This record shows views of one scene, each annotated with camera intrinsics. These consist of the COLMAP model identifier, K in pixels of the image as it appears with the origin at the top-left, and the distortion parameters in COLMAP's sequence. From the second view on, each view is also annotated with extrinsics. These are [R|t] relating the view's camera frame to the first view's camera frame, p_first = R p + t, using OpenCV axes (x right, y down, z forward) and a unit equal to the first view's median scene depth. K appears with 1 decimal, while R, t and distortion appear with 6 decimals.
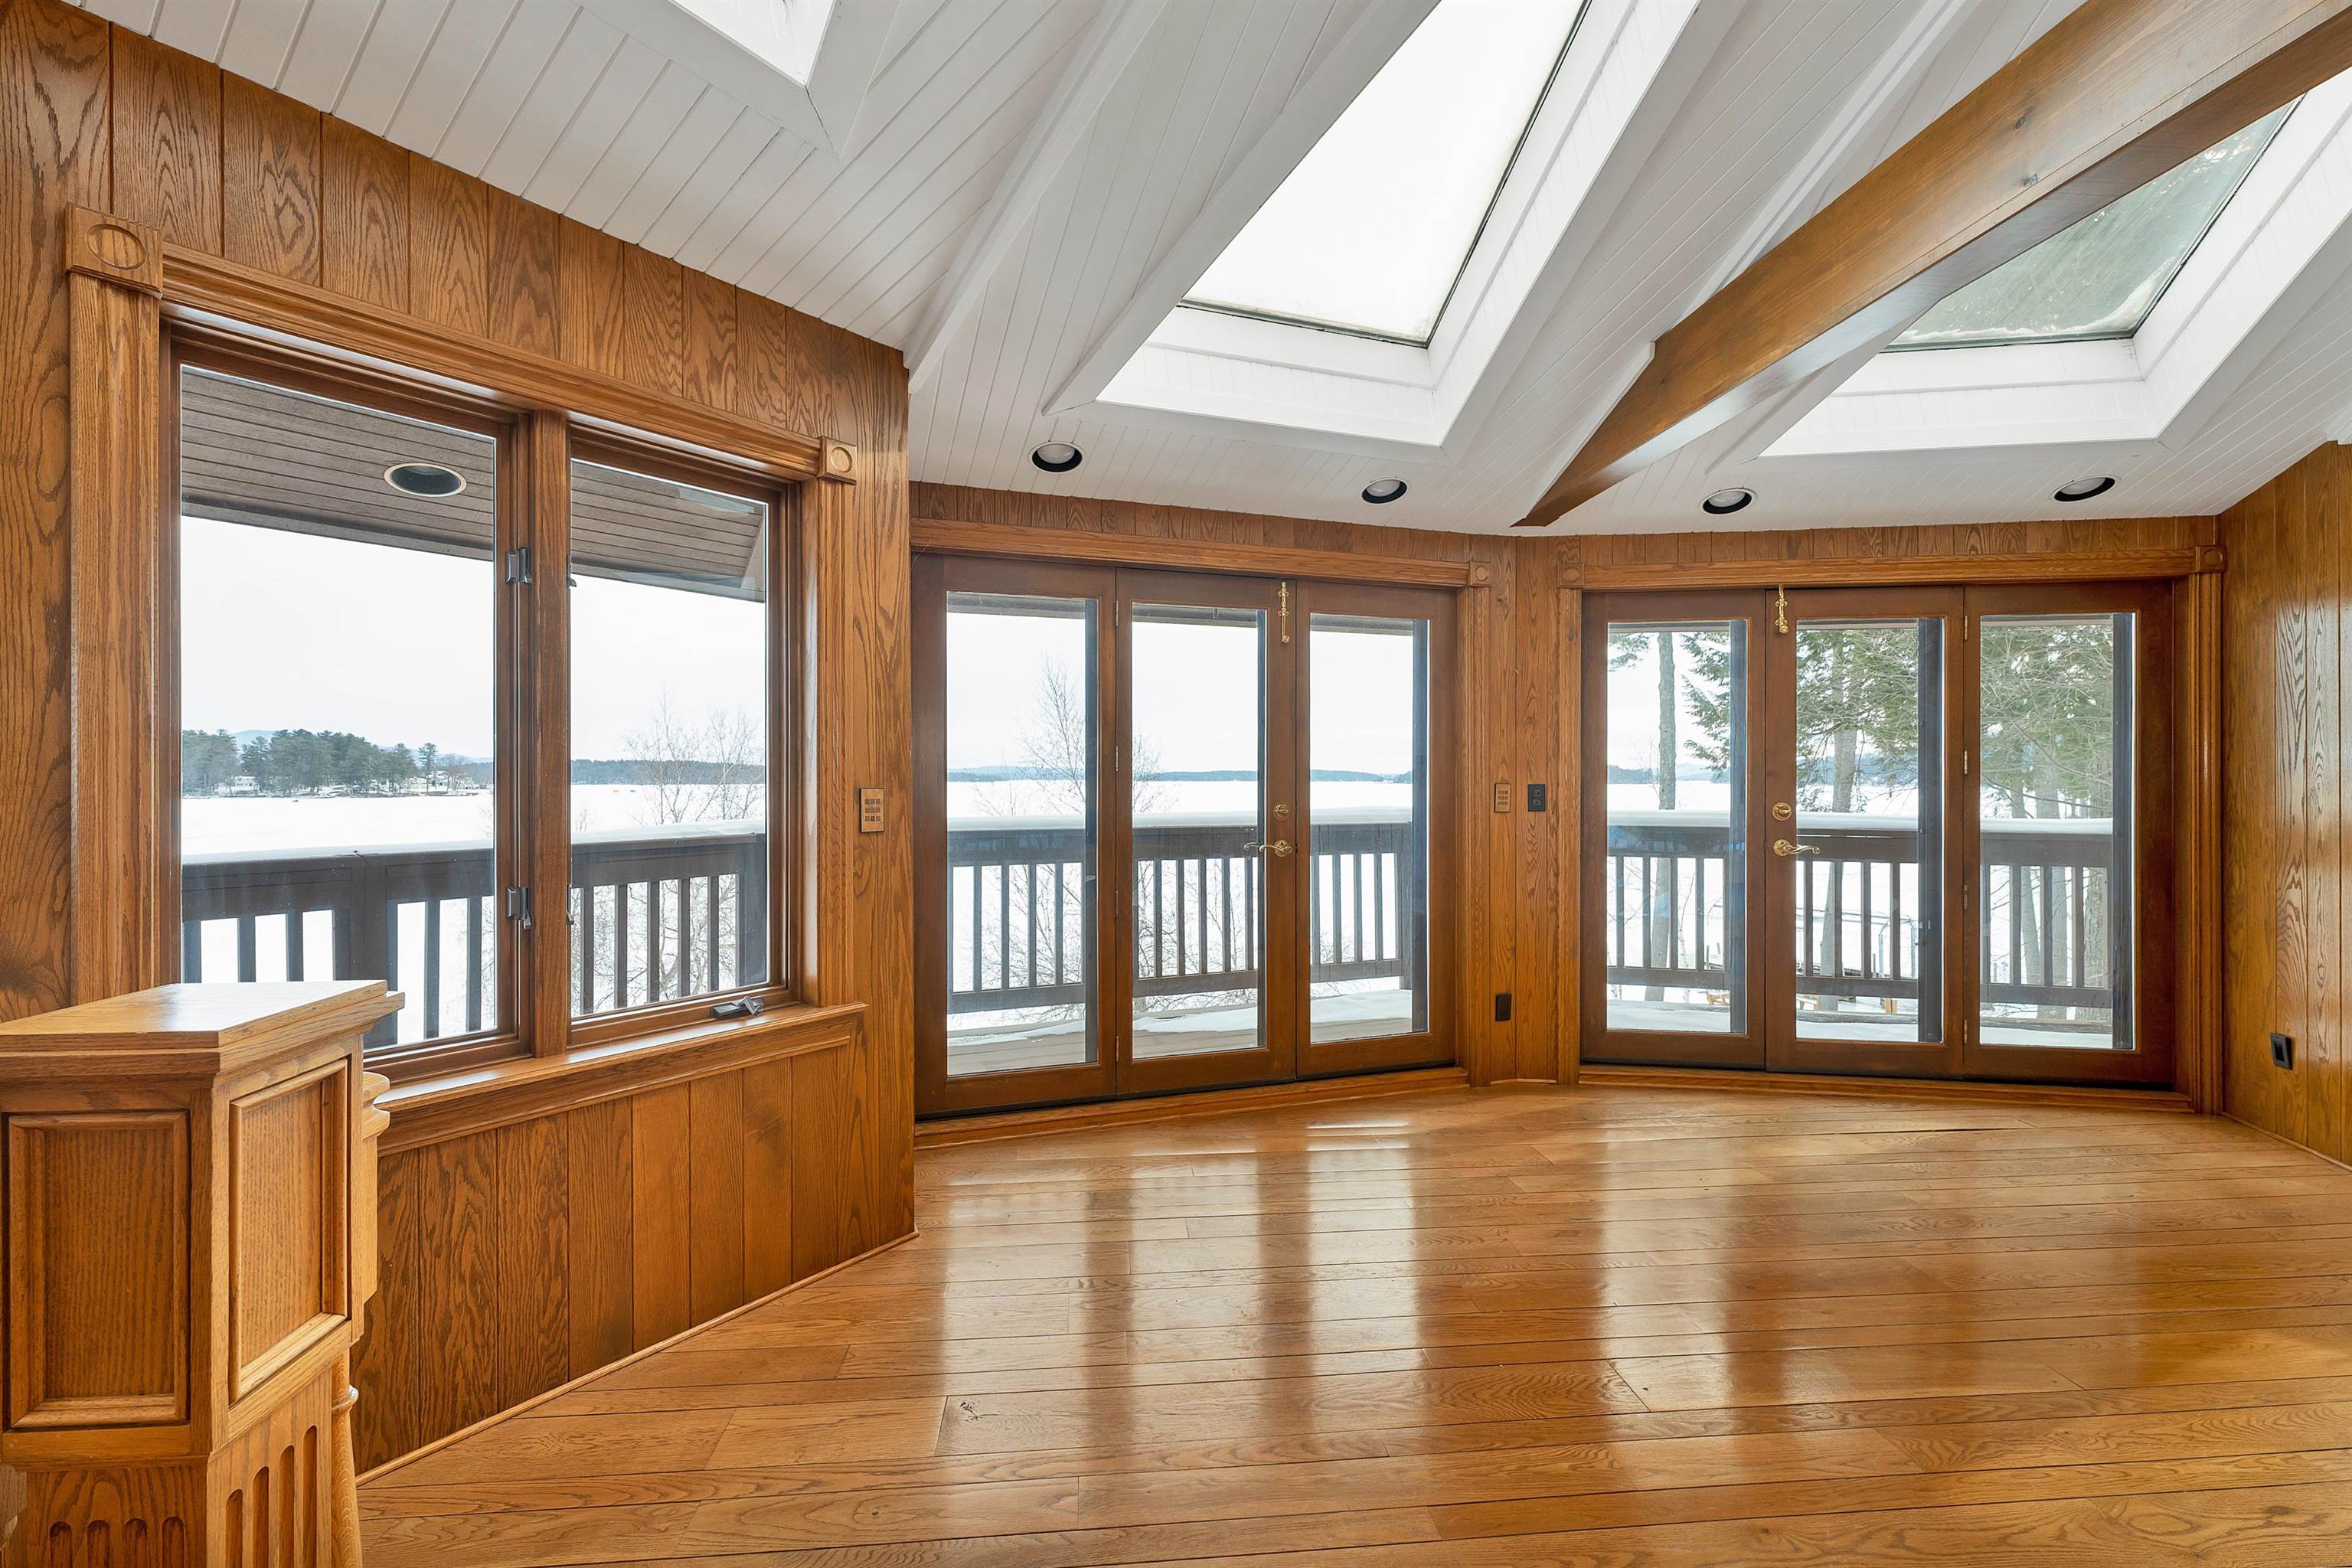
lens RADIAL K [[994.9, 0, 1176.5], [0, 994.9, 777.8], [0, 0, 1]] dist [-0.000954, -0.000049]
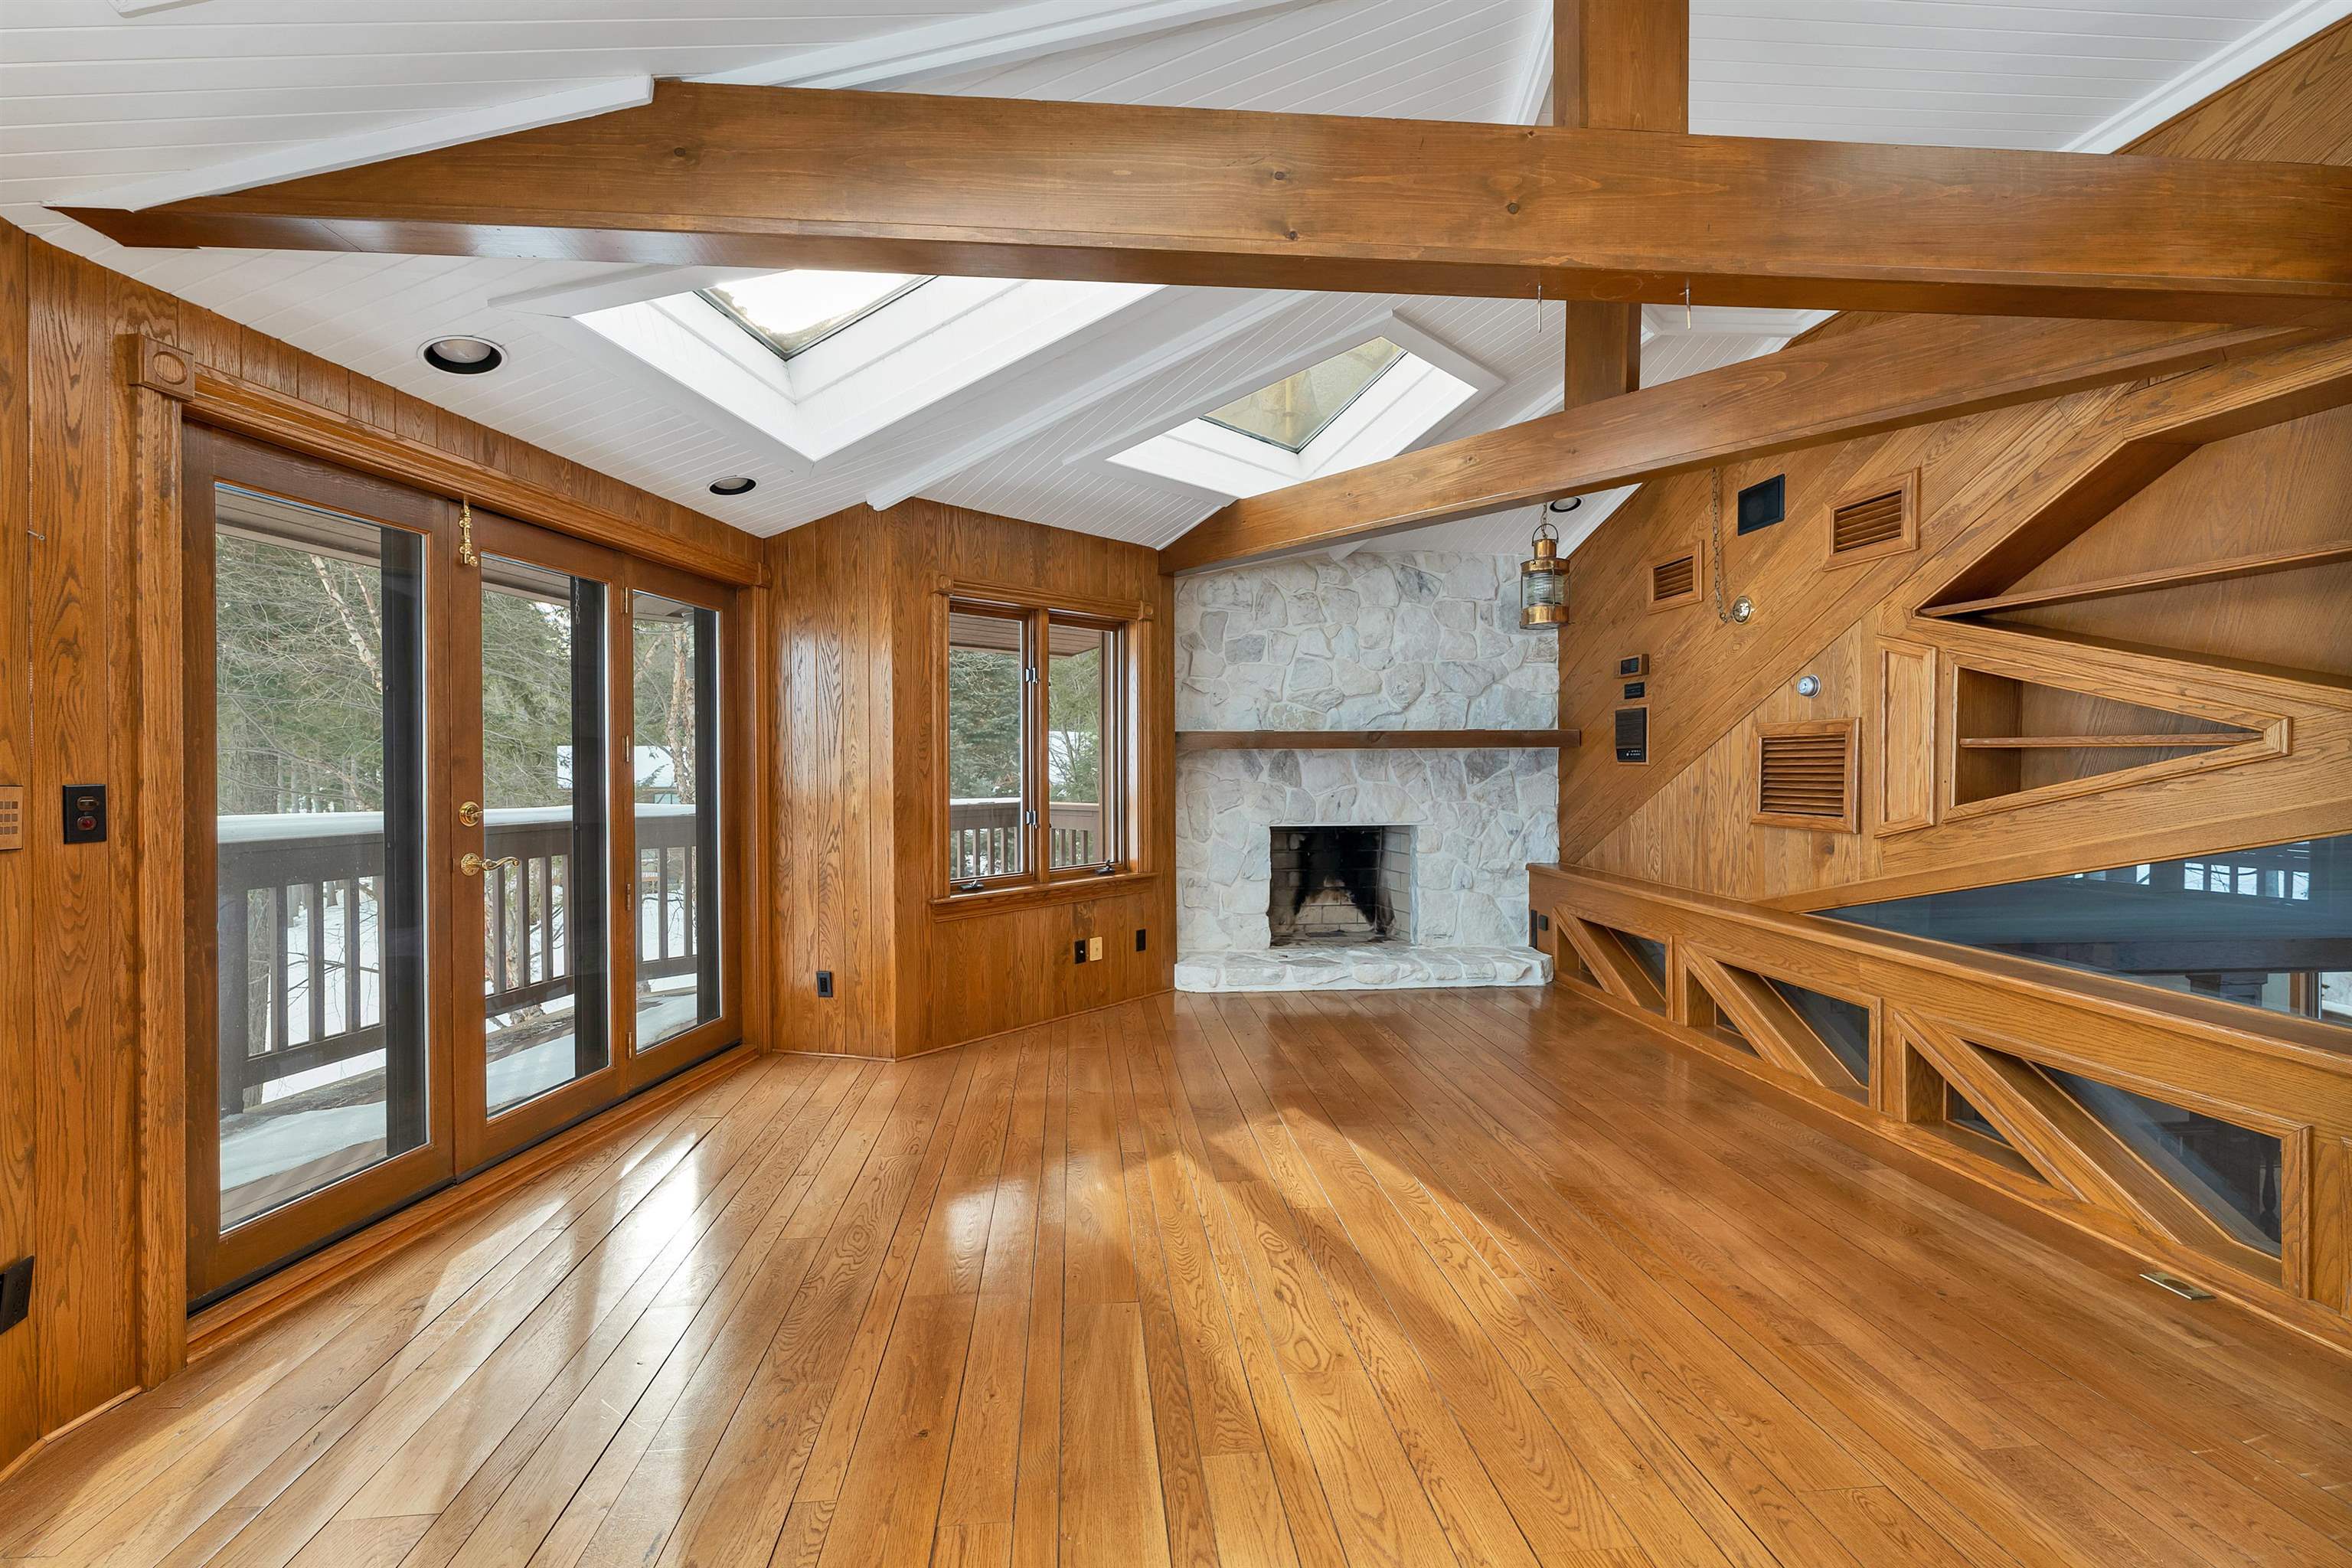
lens RADIAL K [[994.9, 0, 1176.9], [0, 994.9, 764.8], [0, 0, 1]] dist [-0.000954, -0.000049]
pose [[-0.018350, -0.003985, 0.999824, -0.119245], [0.008283, 0.999957, 0.004138, -0.000498], [-0.999797, 0.008357, -0.018316, 0.503401]]
